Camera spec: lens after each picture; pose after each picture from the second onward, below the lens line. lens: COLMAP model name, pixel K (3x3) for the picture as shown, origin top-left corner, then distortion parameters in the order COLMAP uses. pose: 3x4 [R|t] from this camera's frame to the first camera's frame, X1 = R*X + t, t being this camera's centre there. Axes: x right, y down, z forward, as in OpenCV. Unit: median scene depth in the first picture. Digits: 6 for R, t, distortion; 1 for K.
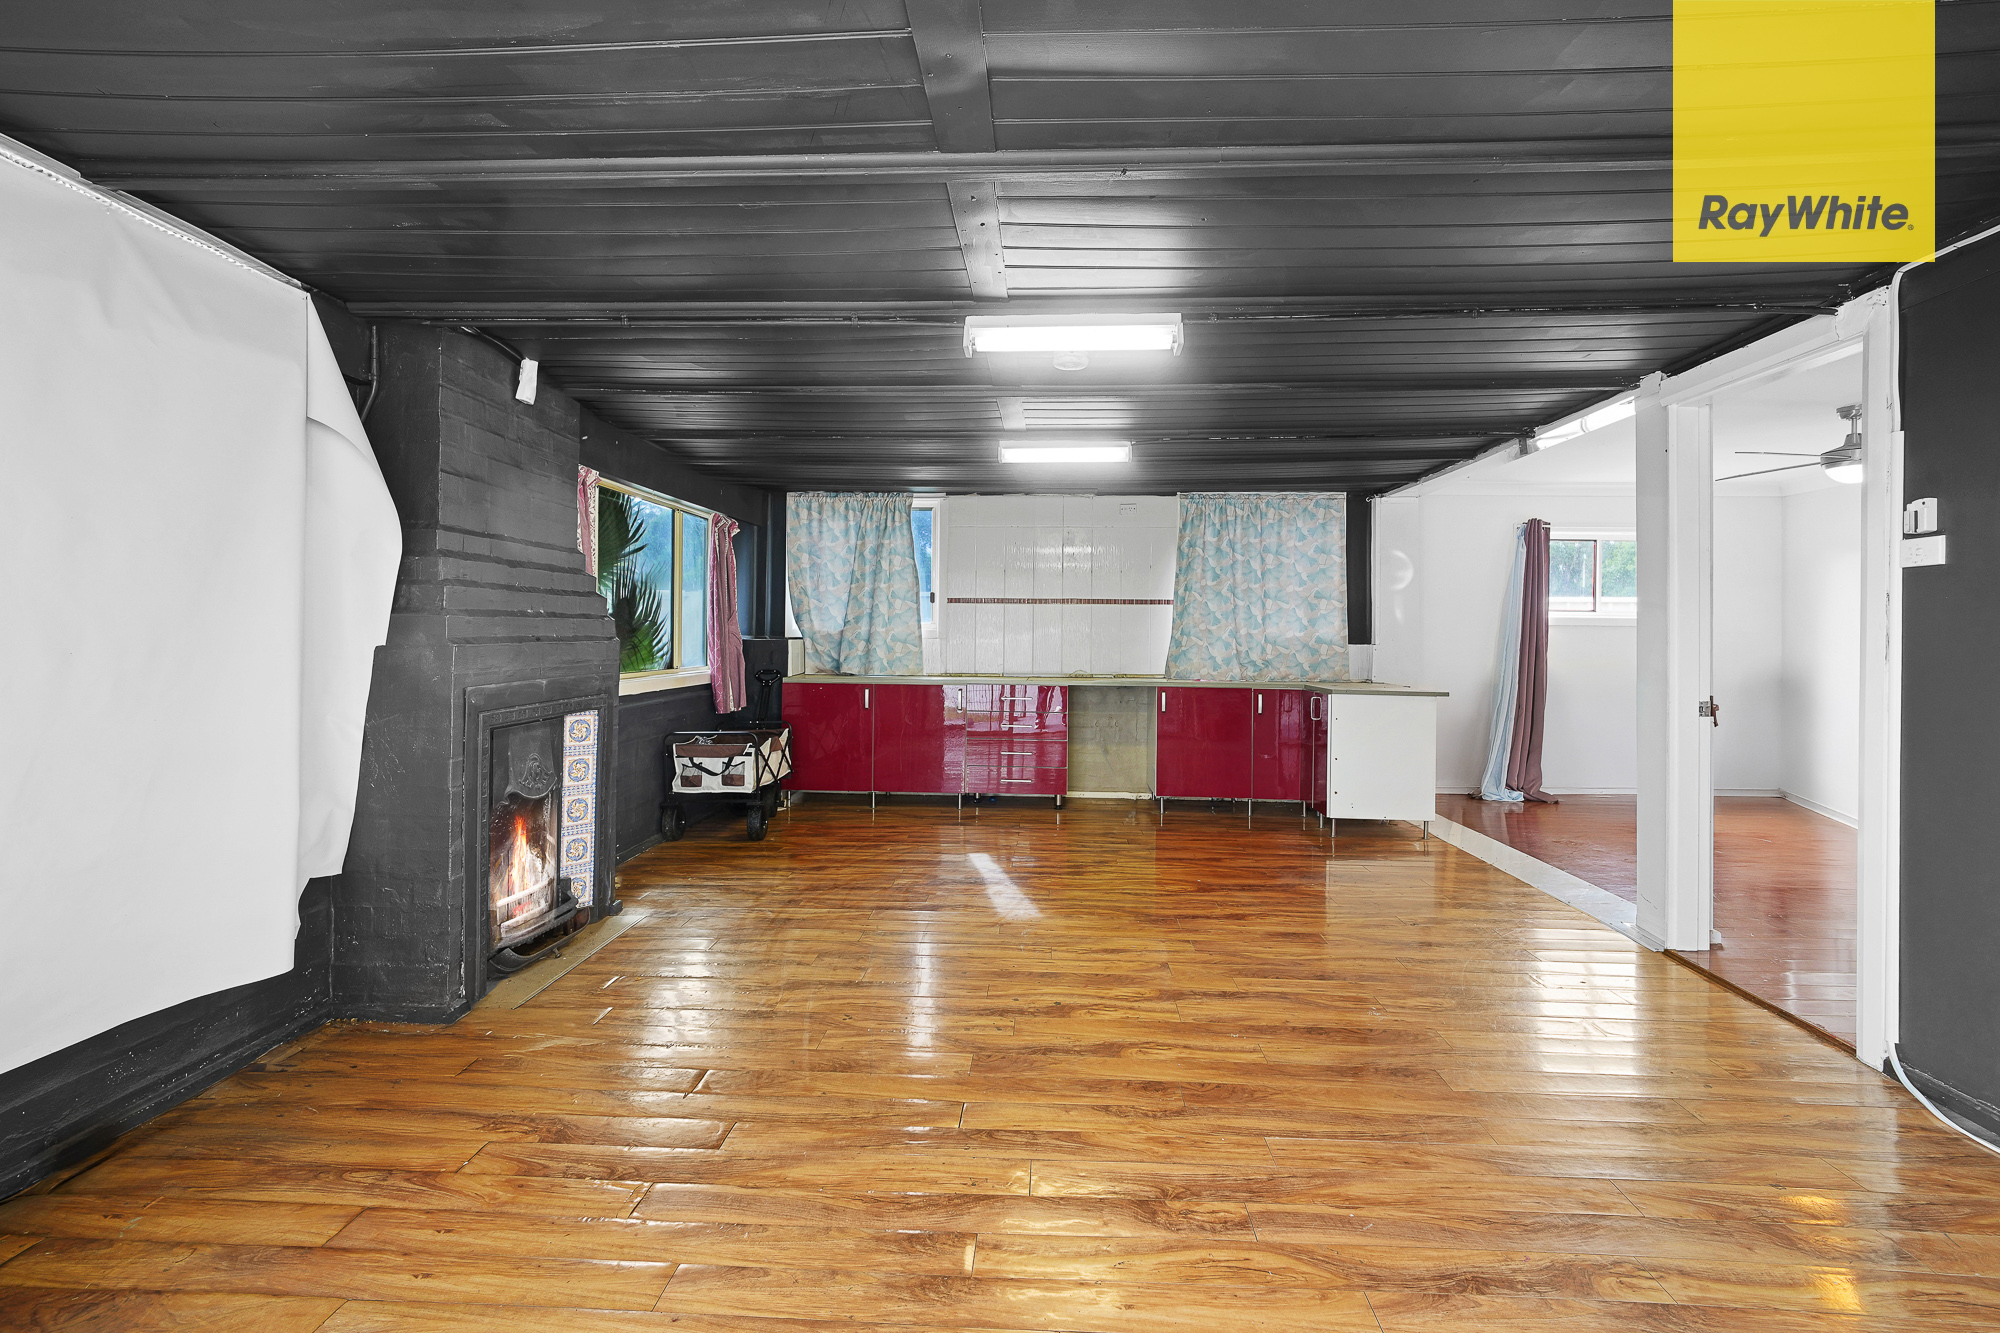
lens RADIAL K [[939.9, 0, 964.3], [0, 939.9, 640.9], [0, 0, 1]] dist [-0.004072, 0.001294]
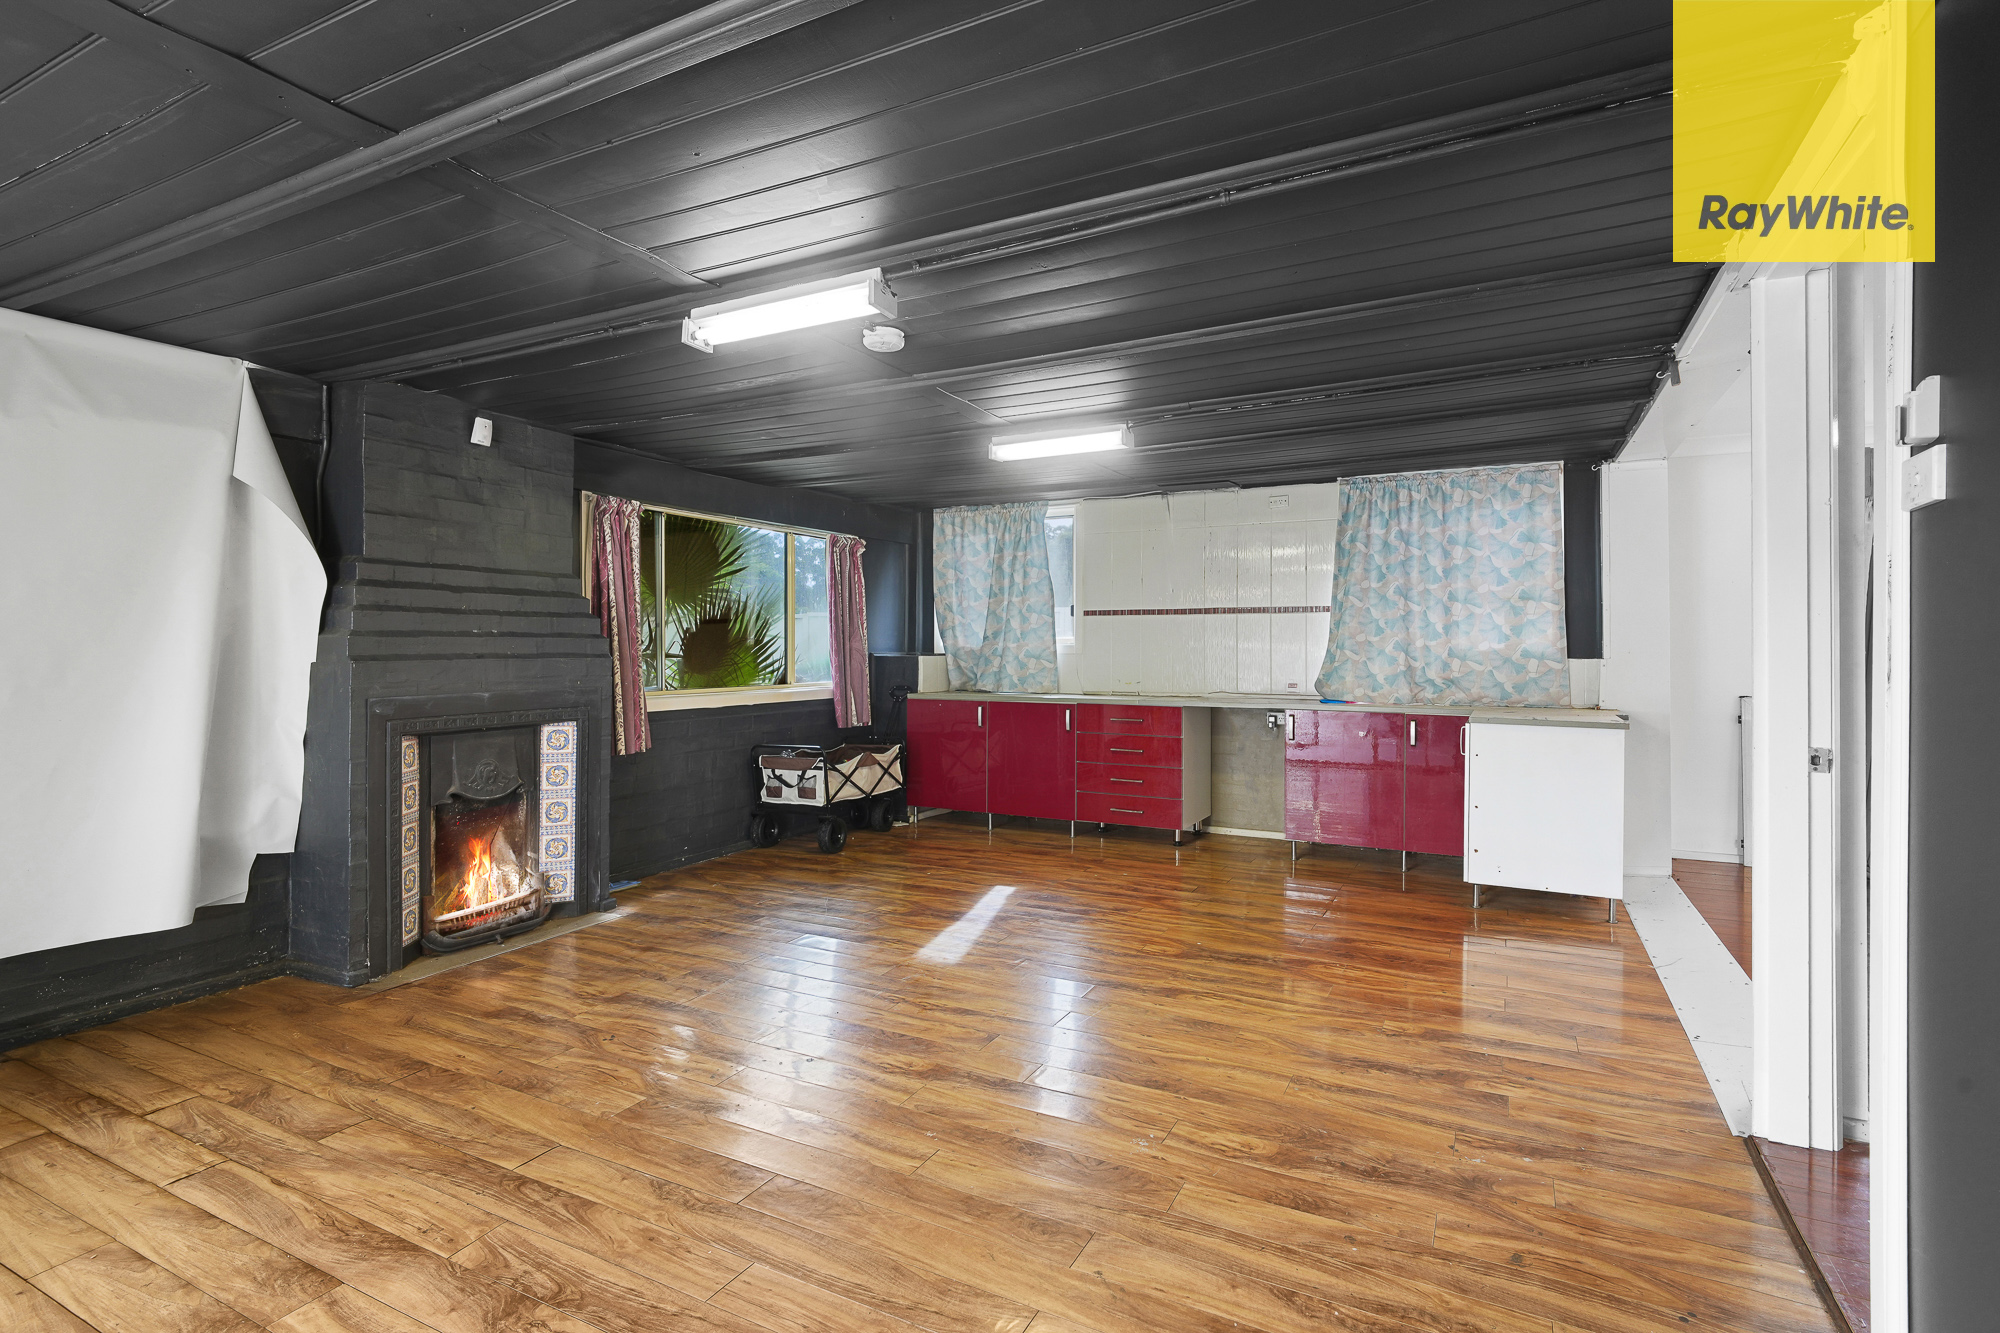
lens RADIAL K [[939.9, 0, 1002.9], [0, 939.9, 657.8], [0, 0, 1]] dist [-0.004072, 0.001294]
pose [[0.917519, -0.003950, -0.397672, 0.335768], [0.003996, 0.999992, -0.000714, 0.001825], [0.397672, -0.000934, 0.917527, 0.134107]]
